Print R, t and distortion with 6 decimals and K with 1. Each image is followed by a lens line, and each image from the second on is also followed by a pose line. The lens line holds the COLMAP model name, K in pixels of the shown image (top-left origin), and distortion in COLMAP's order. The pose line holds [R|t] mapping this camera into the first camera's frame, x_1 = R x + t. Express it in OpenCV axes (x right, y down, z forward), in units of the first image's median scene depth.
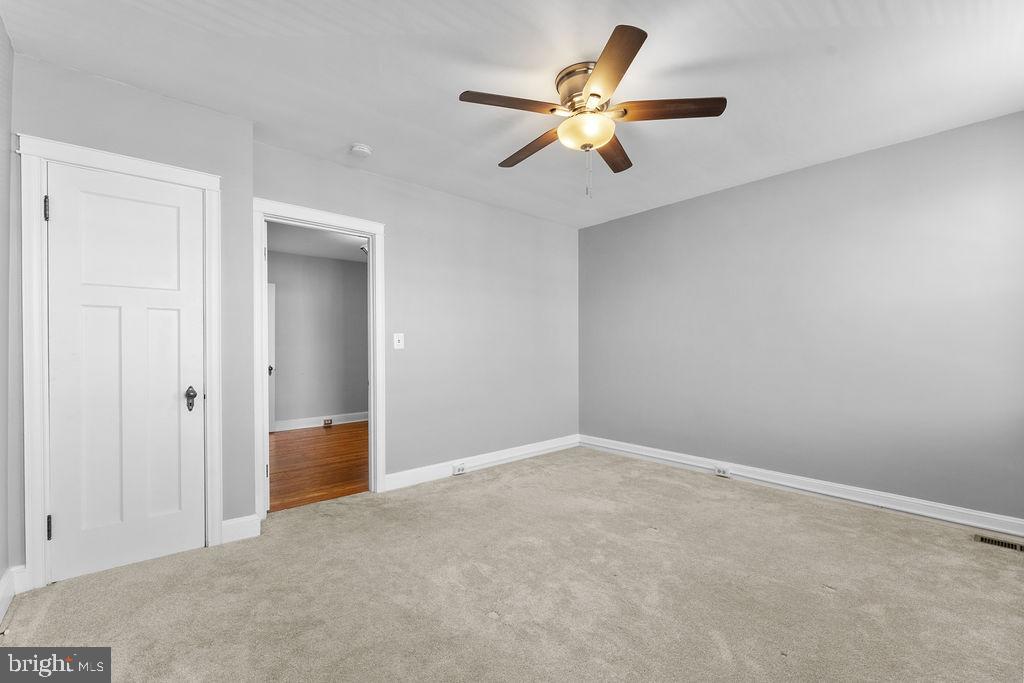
lens RADIAL K [[432.5, 0, 512.0], [0, 432.5, 341.5], [0, 0, 1]] dist [-0.001848, -0.000090]
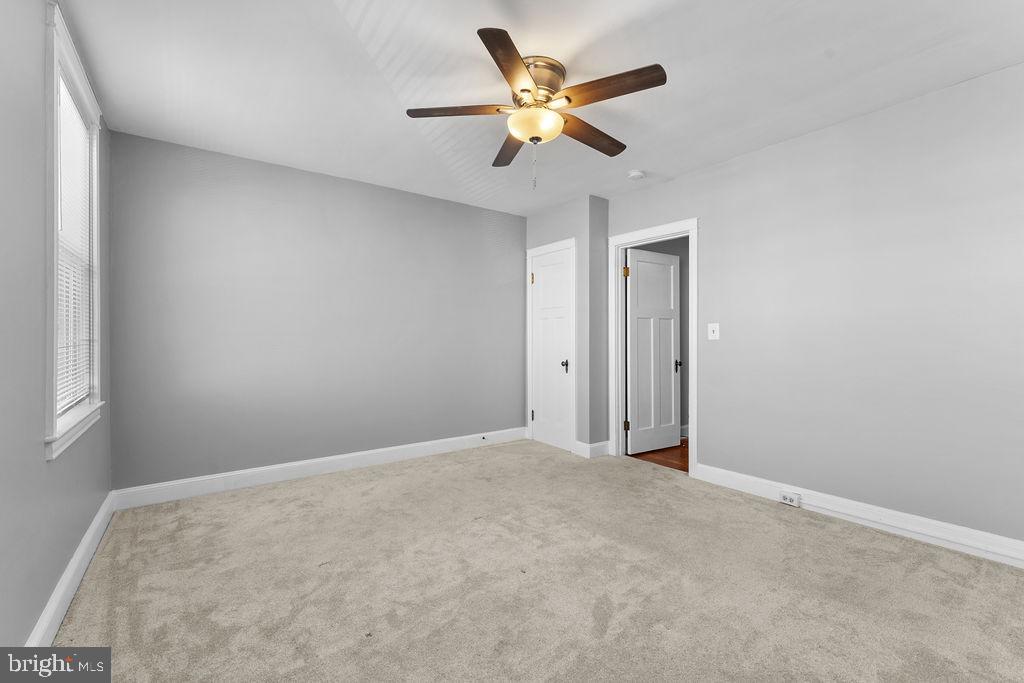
lens RADIAL K [[432.5, 0, 512.0], [0, 432.5, 341.5], [0, 0, 1]] dist [-0.001848, -0.000090]
pose [[-0.079823, 0.006036, -0.996791, 0.753795], [0.011453, 0.999921, 0.005138, 0.011192], [0.996743, -0.011006, -0.079886, 0.645519]]
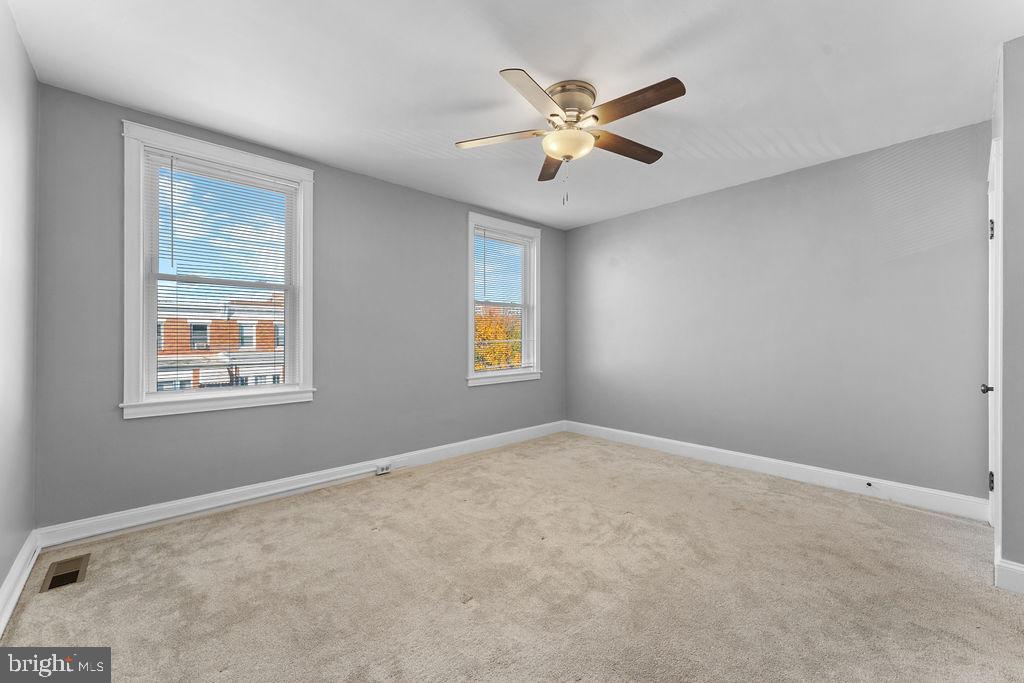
lens RADIAL K [[419.0, 0, 529.8], [0, 419.0, 339.2], [0, 0, 1]] dist [0.036473, -0.000079]
pose [[-0.999222, 0.001593, -0.039406, 0.193780], [0.002201, 0.999879, -0.015396, 0.020146], [0.039376, -0.015471, -0.999105, 1.319406]]
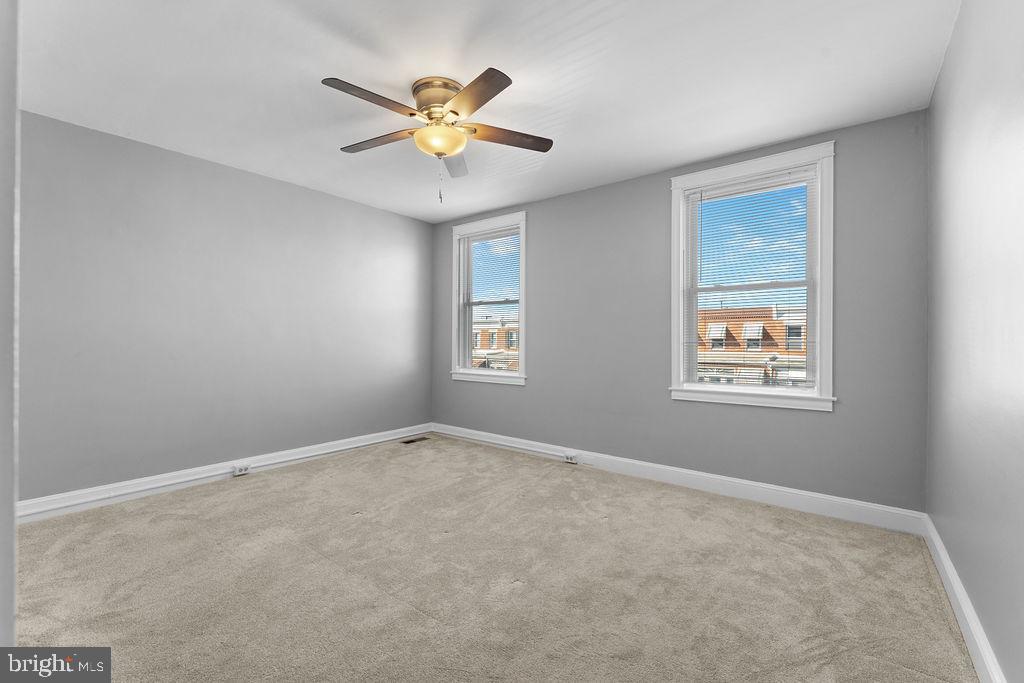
lens RADIAL K [[432.5, 0, 512.0], [0, 432.5, 341.5], [0, 0, 1]] dist [-0.001848, -0.000090]
pose [[-0.181609, -0.003891, 0.983363, -0.585181], [-0.016911, 0.999857, 0.000833, 0.011639], [-0.983225, -0.016479, -0.181649, 0.640888]]
